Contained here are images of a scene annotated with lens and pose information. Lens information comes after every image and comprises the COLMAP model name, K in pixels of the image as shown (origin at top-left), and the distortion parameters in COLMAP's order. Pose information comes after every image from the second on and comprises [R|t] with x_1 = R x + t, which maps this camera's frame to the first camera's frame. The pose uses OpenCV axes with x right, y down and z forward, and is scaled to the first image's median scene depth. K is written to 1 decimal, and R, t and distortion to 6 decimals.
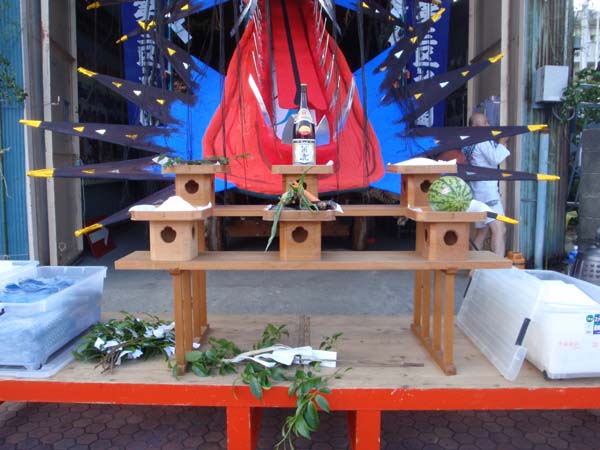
lens RADIAL K [[498.3, 0, 300.0], [0, 498.3, 225.0], [0, 0, 1]] dist [-0.048879, 0.004932]
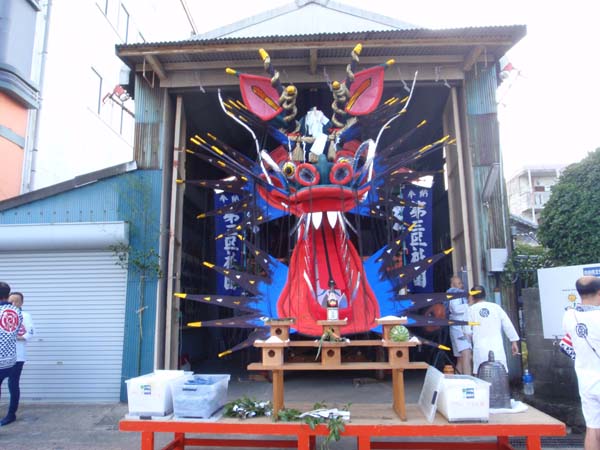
lens RADIAL K [[498.3, 0, 300.0], [0, 498.3, 225.0], [0, 0, 1]] dist [-0.048879, 0.004932]
pose [[0.997192, -0.023062, -0.071252, 0.028221], [0.002079, 0.959565, -0.281480, 0.078612], [0.074862, 0.280542, 0.956918, -1.080564]]
